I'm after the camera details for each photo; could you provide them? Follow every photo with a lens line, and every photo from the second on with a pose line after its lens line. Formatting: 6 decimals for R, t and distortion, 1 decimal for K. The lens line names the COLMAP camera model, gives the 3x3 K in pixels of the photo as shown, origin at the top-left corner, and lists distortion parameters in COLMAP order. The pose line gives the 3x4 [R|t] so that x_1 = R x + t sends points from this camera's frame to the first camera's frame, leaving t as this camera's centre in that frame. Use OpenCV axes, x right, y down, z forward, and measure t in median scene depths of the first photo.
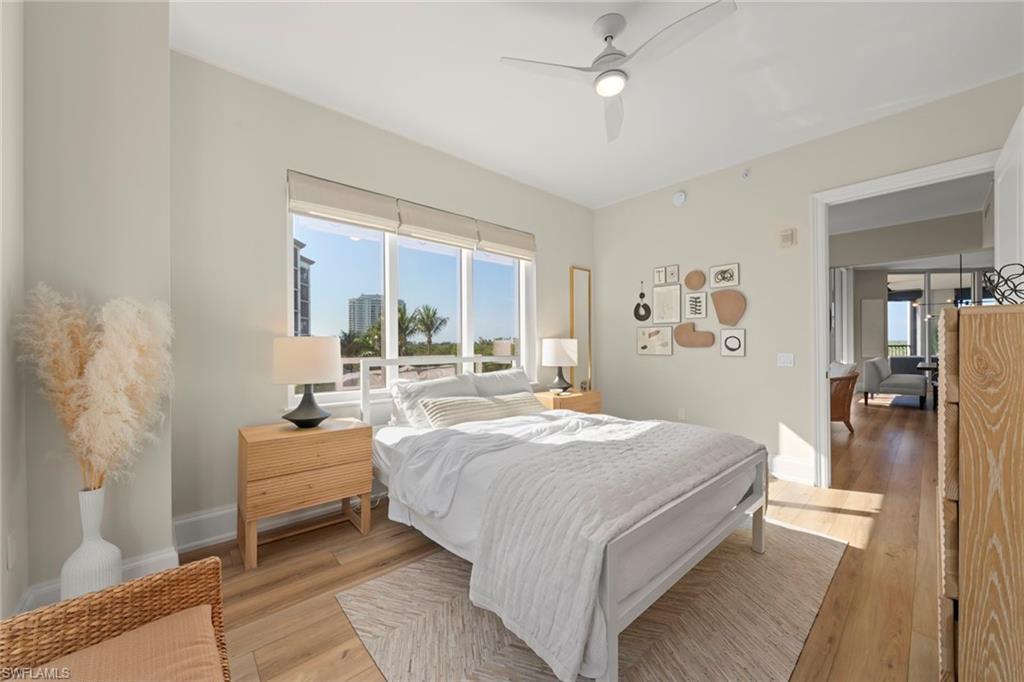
lens RADIAL K [[382.7, 0, 498.6], [0, 382.7, 341.5], [0, 0, 1]] dist [-0.000479, -0.000021]
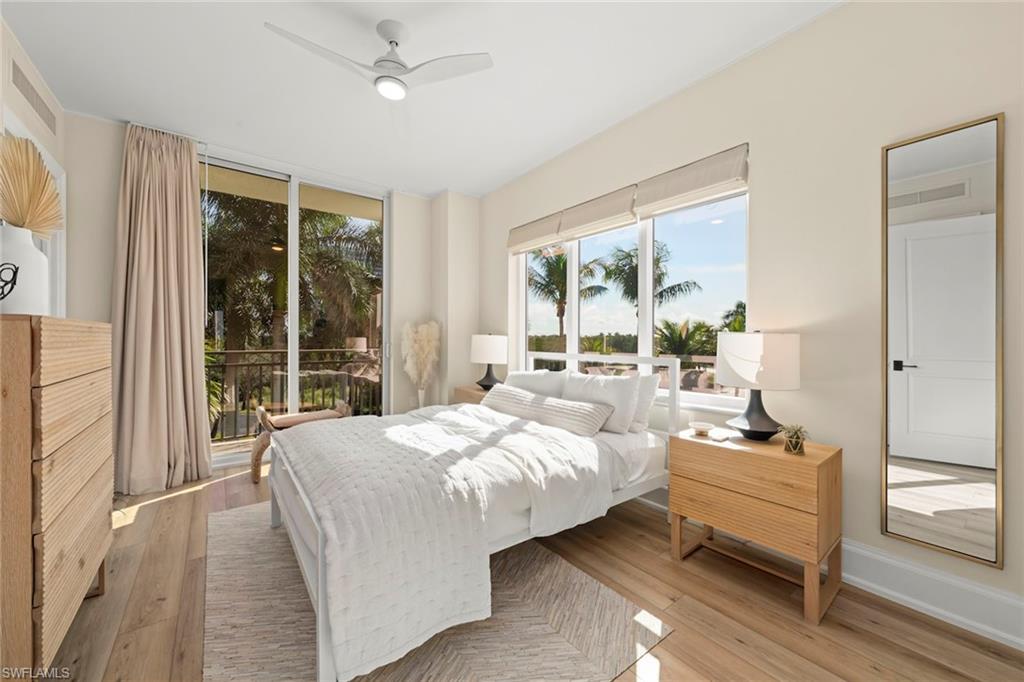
lens RADIAL K [[381.2, 0, 512.0], [0, 381.2, 341.0], [0, 0, 1]] dist [-0.000521, -0.000012]
pose [[-0.044914, 0.002842, -0.998987, 0.934749], [-0.000109, 0.999996, 0.002850, 0.004879], [0.998991, 0.000237, -0.044914, 0.980730]]
